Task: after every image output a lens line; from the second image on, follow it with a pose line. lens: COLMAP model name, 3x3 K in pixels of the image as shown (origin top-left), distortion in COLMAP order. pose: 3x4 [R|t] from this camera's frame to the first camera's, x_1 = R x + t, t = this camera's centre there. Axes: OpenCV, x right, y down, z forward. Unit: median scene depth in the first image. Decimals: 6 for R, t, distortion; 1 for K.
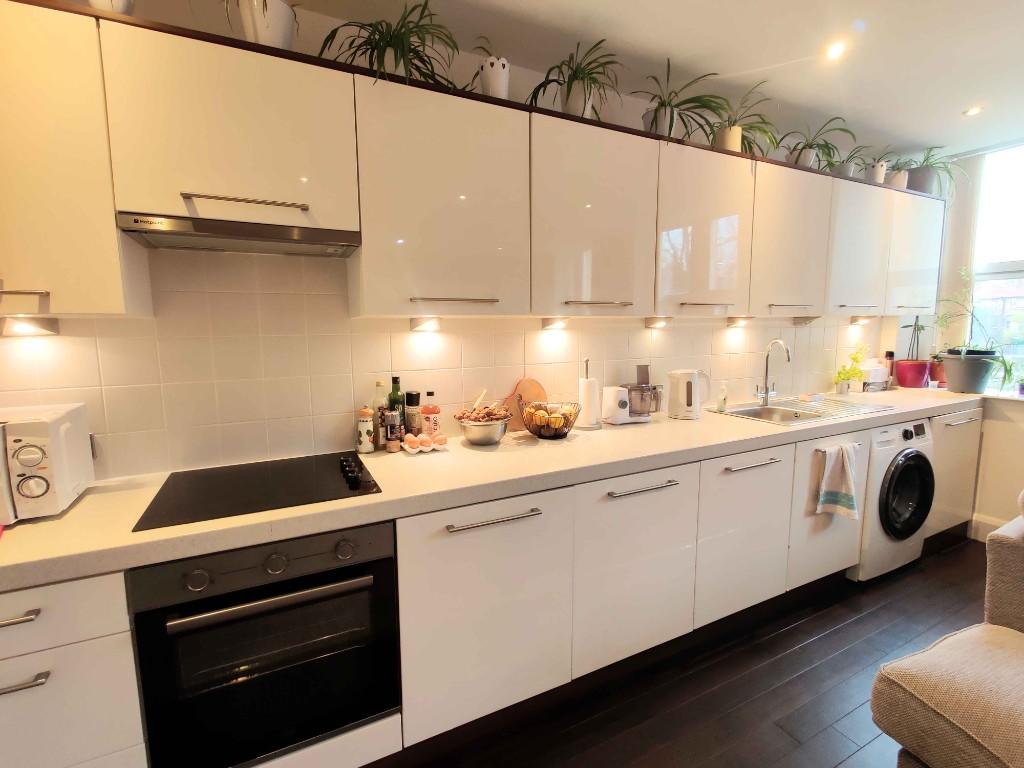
lens RADIAL K [[482.7, 0, 512.0], [0, 482.7, 384.0], [0, 0, 1]] dist [0.009285, -0.000593]
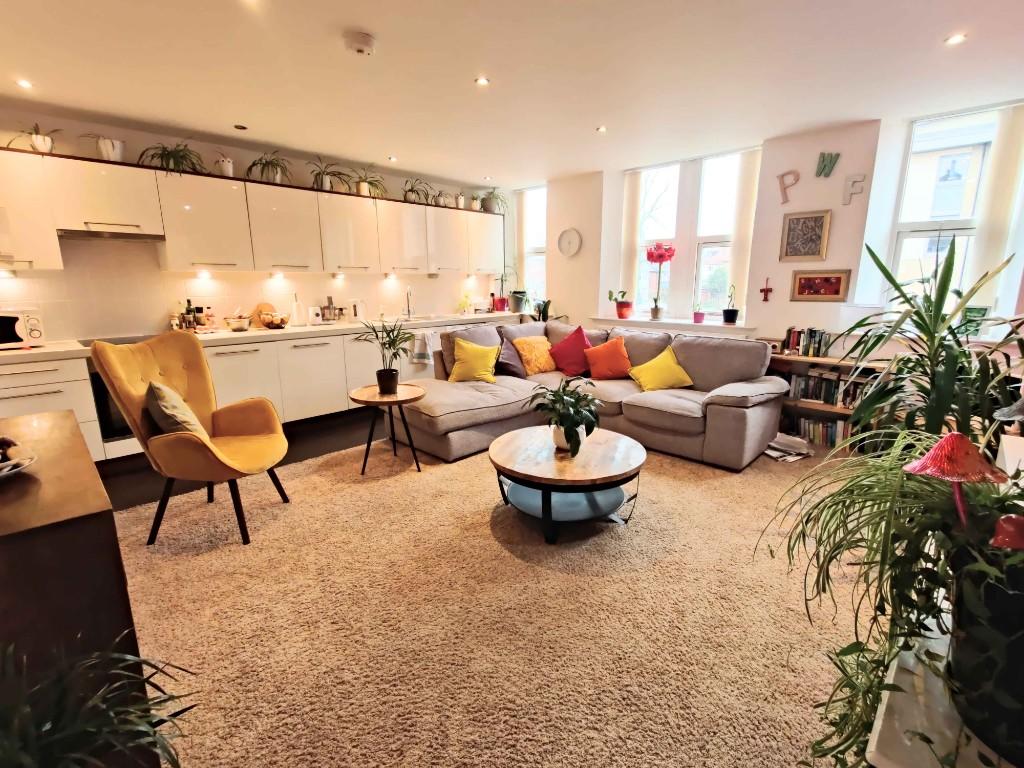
lens RADIAL K [[487.9, 0, 520.6], [0, 487.9, 386.6], [0, 0, 1]] dist [0.010422, -0.001280]
pose [[0.940075, -0.065777, 0.334563, 0.387954], [0.033802, 0.994361, 0.100516, 0.199093], [-0.339288, -0.083184, 0.936997, -1.562720]]
